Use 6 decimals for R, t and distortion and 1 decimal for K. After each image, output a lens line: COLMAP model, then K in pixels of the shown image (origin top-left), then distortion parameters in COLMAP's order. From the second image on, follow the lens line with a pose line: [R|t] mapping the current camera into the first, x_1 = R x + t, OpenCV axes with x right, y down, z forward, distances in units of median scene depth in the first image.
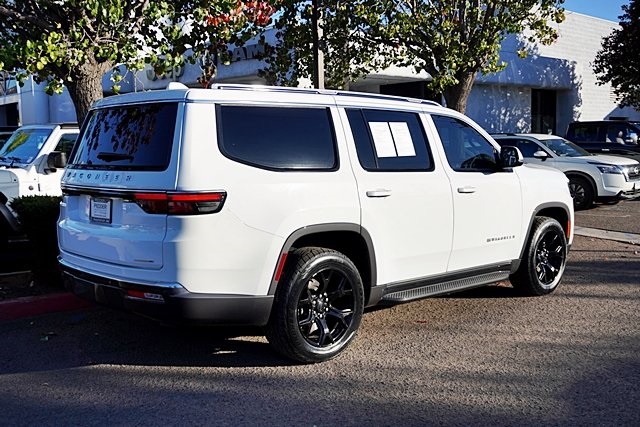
lens RADIAL K [[694.3, 0, 324.7], [0, 694.3, 214.4], [0, 0, 1]] dist [0.005131, 0.000000]
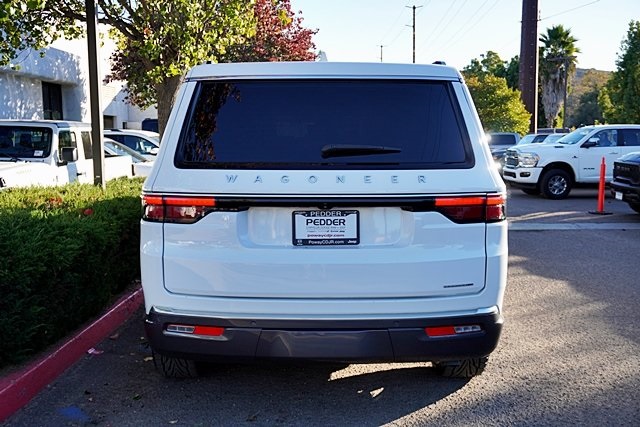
lens RADIAL K [[694.3, 0, 322.3], [0, 694.3, 215.6], [0, 0, 1]] dist [0.005131, 0.000000]
pose [[0.666302, -0.068164, 0.742560, -0.161914], [0.064564, 0.997347, 0.033618, -0.008009], [-0.742882, 0.025543, 0.668935, 0.104713]]
